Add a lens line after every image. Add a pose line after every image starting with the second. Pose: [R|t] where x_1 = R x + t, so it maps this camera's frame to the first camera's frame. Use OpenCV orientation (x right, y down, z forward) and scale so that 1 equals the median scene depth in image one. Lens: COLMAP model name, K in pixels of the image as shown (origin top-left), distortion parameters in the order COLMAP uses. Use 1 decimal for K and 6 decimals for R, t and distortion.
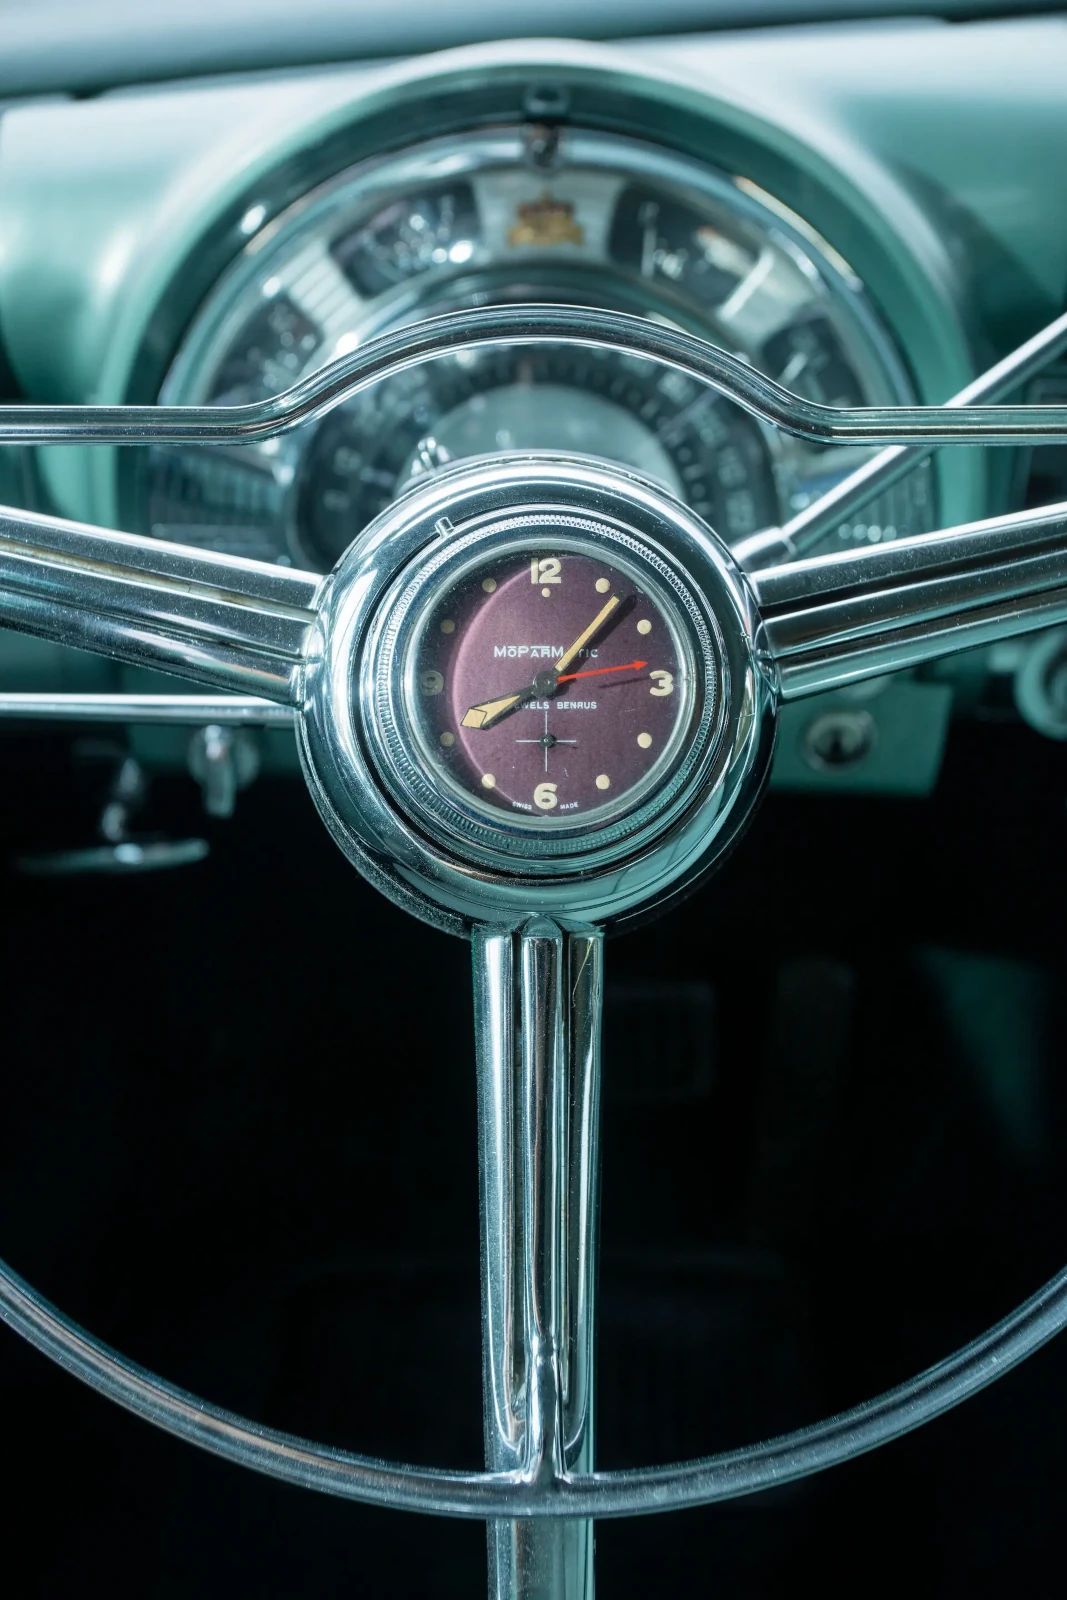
lens RADIAL K [[1625.3, 0, 533.5], [0, 1625.3, 800.0], [0, 0, 1]] dist [0.000568, -0.004421]
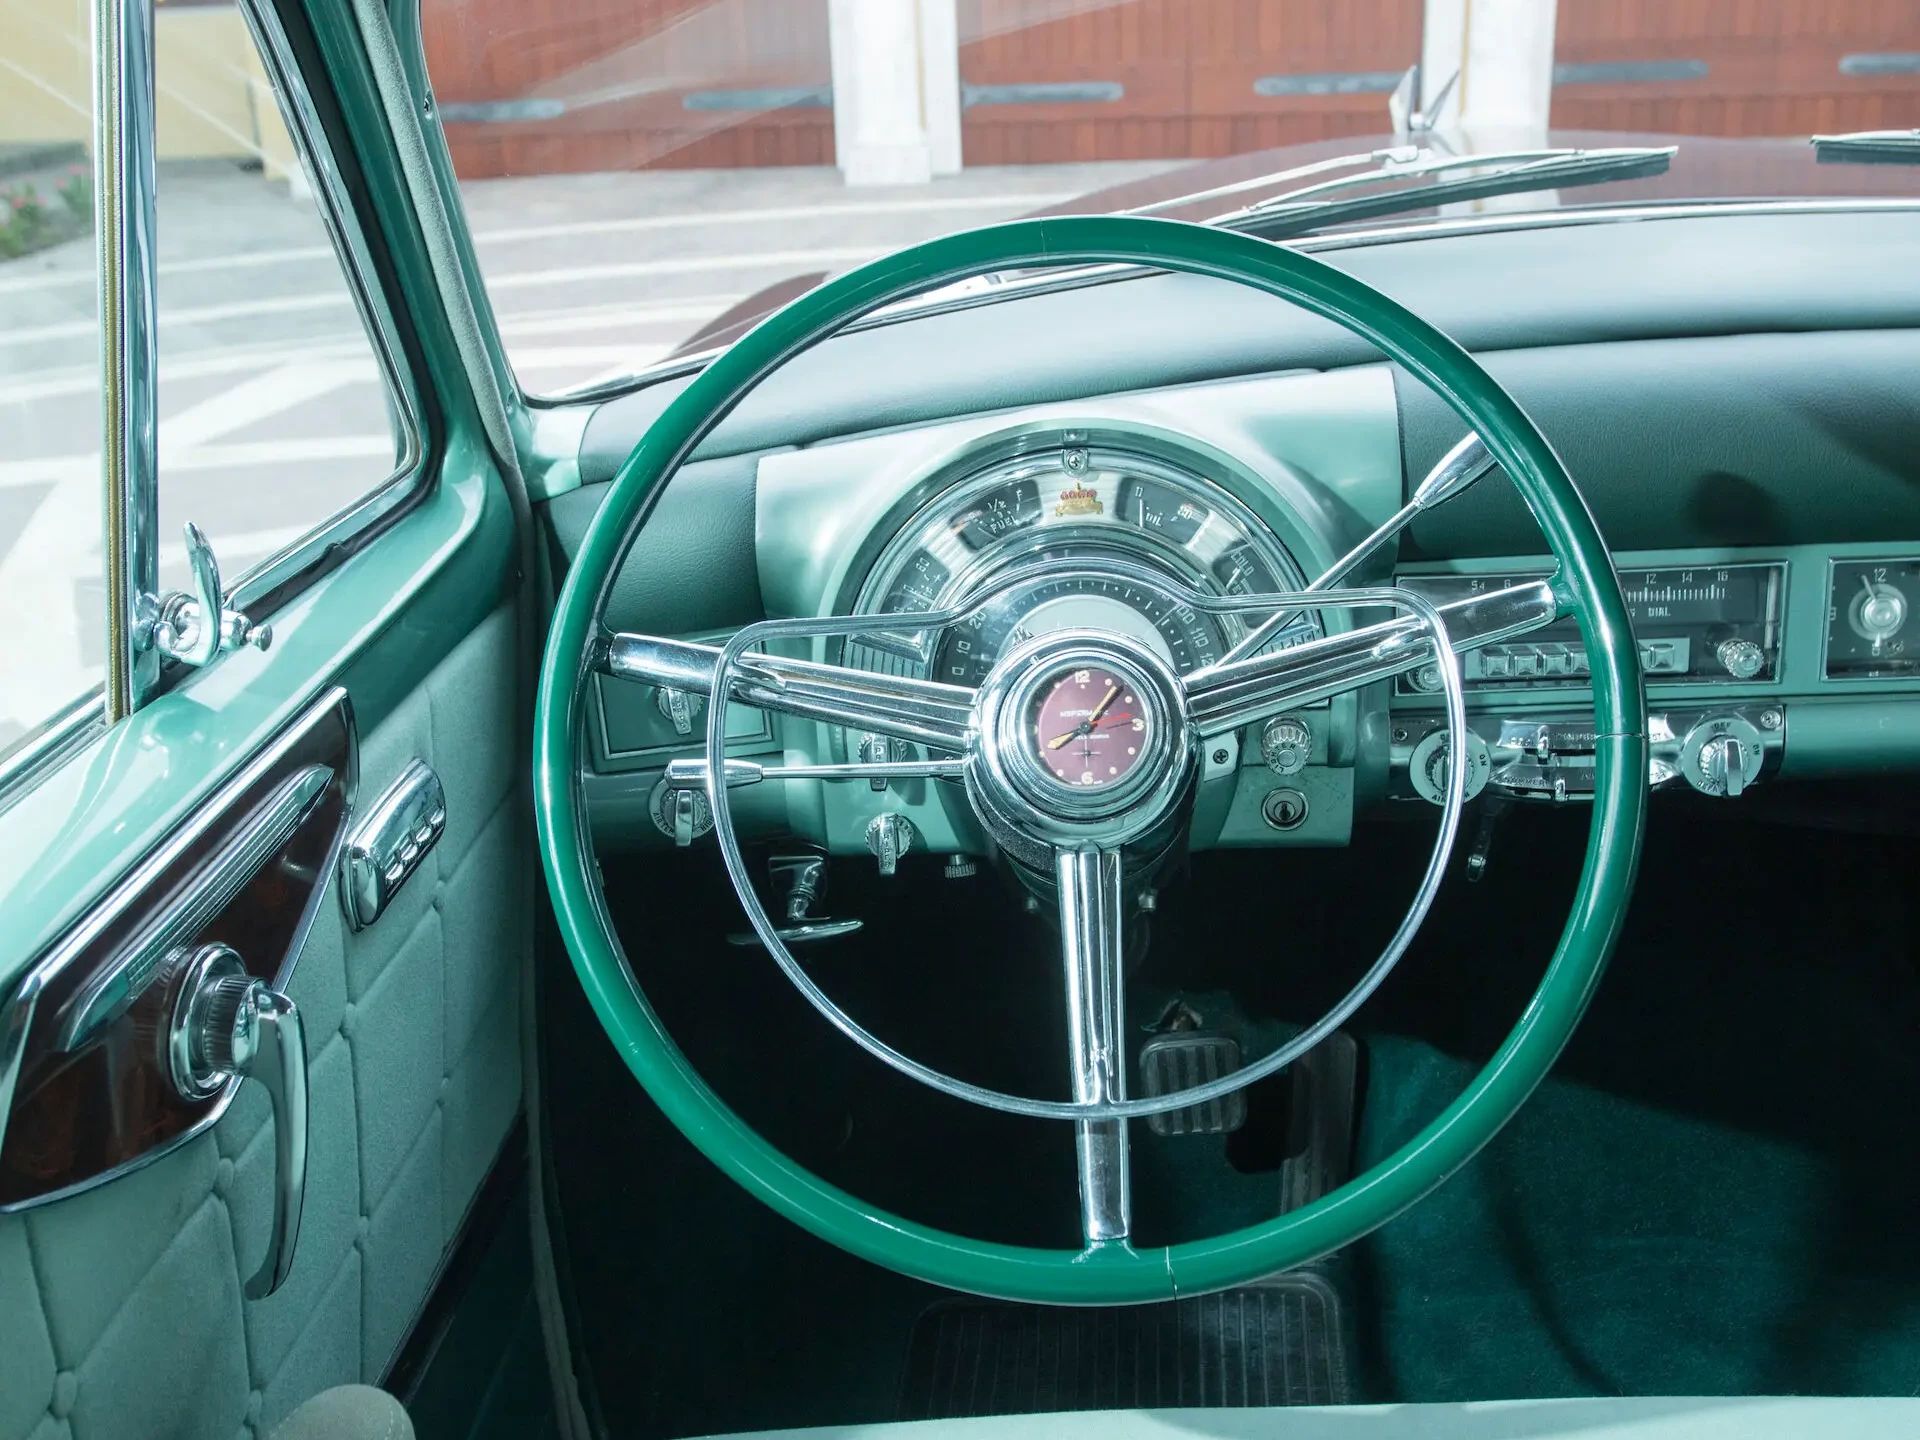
lens RADIAL K [[2562.9, 0, 960.0], [0, 2562.9, 720.0], [0, 0, 1]] dist [-0.017334, -0.015728]
pose [[0.997221, -0.048868, -0.056226, 0.032013], [0.036454, 0.978343, -0.203756, 0.568287], [0.064965, 0.201140, 0.977406, -2.199065]]
